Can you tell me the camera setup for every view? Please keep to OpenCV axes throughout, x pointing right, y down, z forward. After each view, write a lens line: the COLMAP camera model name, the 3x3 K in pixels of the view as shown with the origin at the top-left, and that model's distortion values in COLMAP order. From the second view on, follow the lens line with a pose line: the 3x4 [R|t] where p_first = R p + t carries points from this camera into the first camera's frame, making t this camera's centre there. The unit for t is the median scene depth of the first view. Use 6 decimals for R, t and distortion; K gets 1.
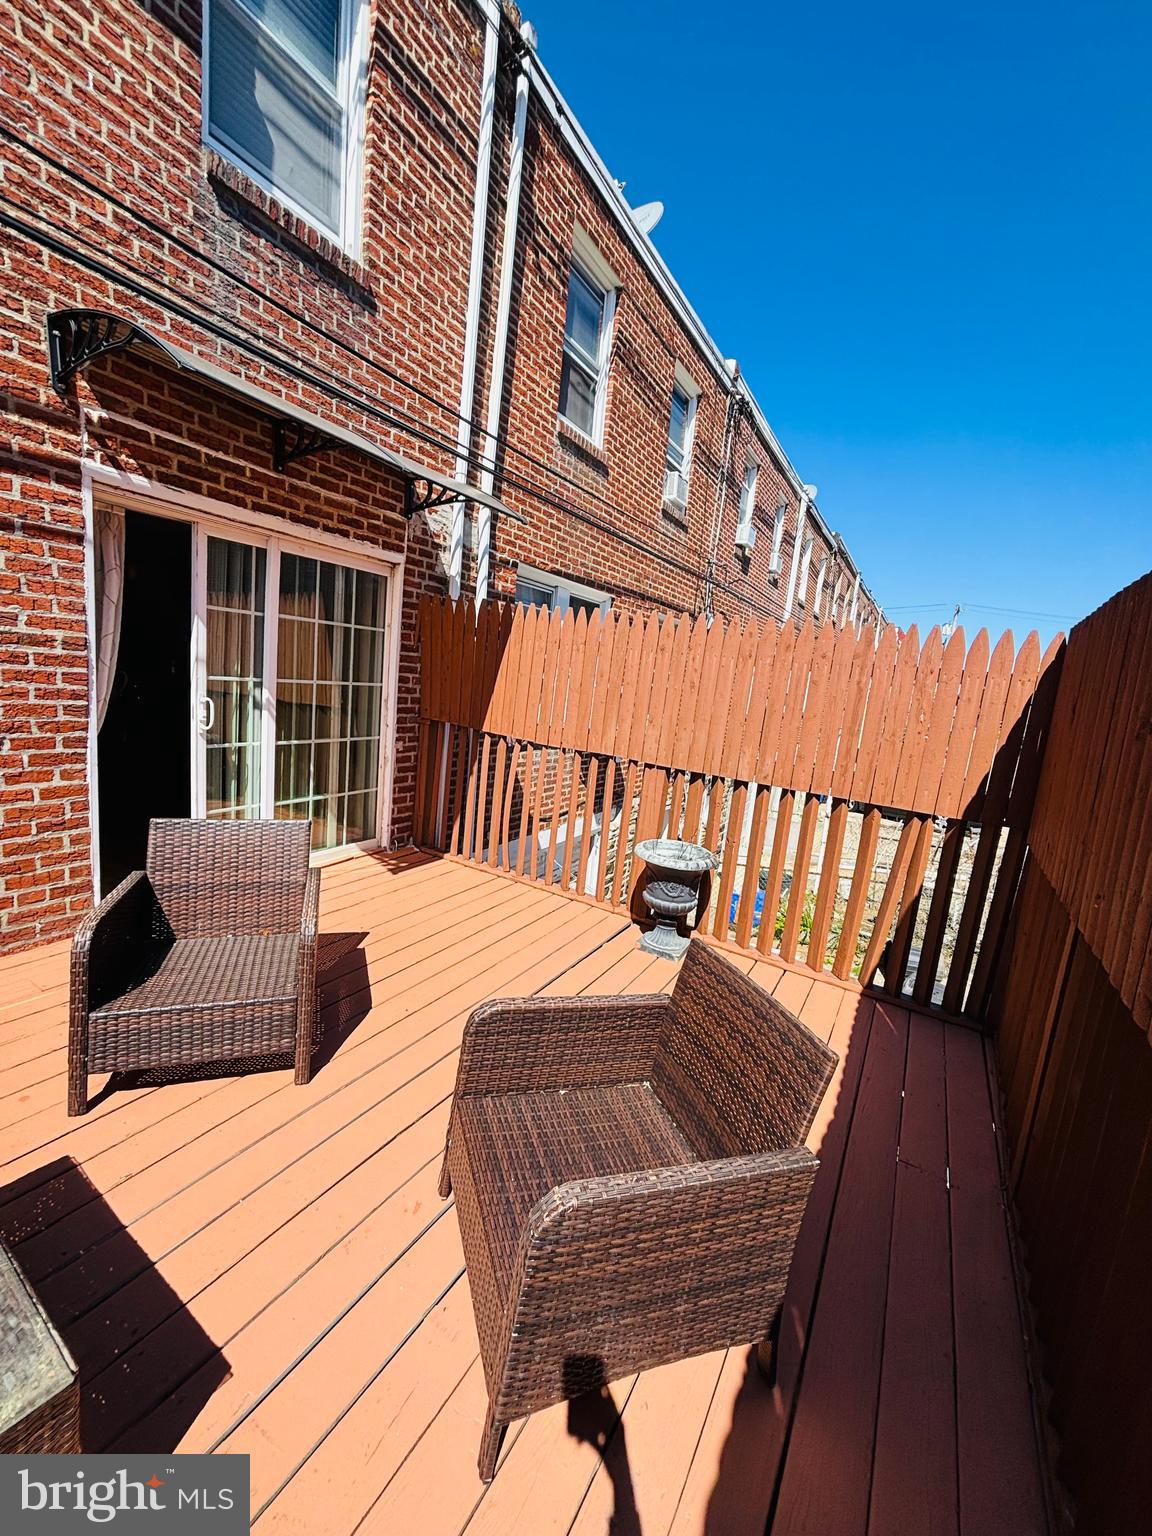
lens RADIAL K [[610.7, 0, 581.6], [0, 610.7, 768.1], [0, 0, 1]] dist [0.002606, -0.001541]
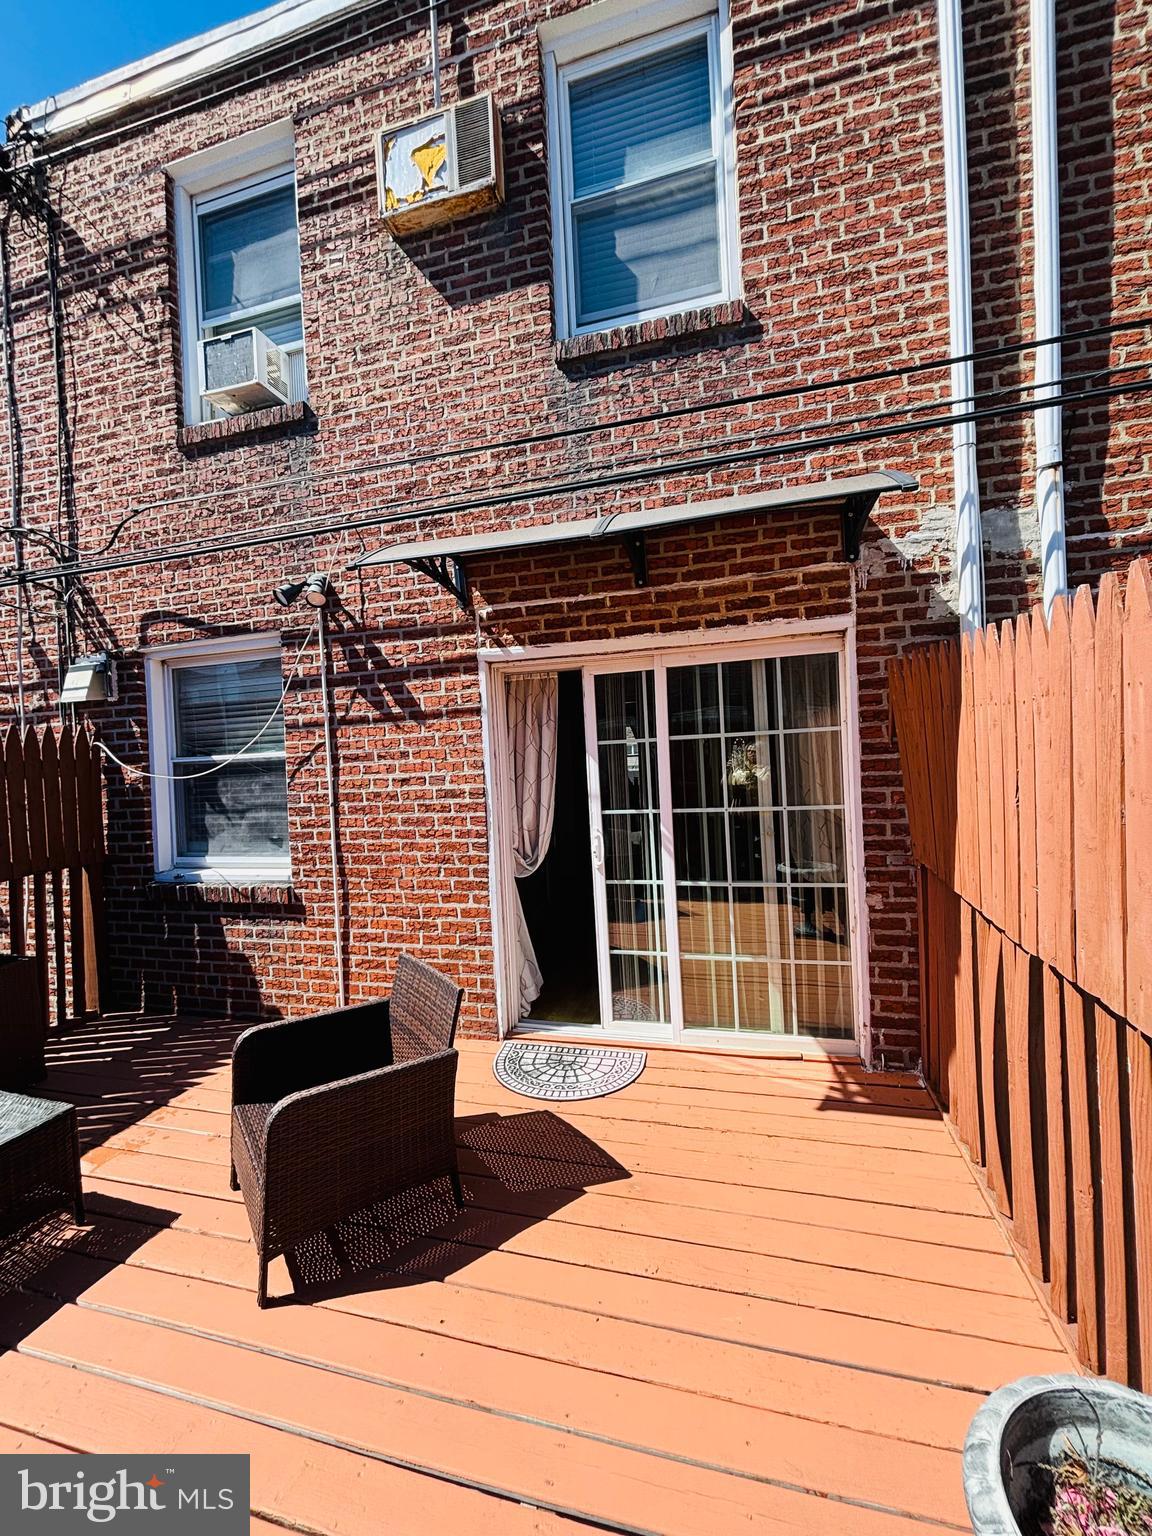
lens RADIAL K [[610.7, 0, 577.0], [0, 610.7, 769.5], [0, 0, 1]] dist [0.002606, -0.001541]
pose [[0.246131, -0.091042, -0.964951, 0.337192], [-0.079060, 0.990375, -0.113607, -0.100526], [0.966007, 0.104251, 0.236564, 0.713630]]
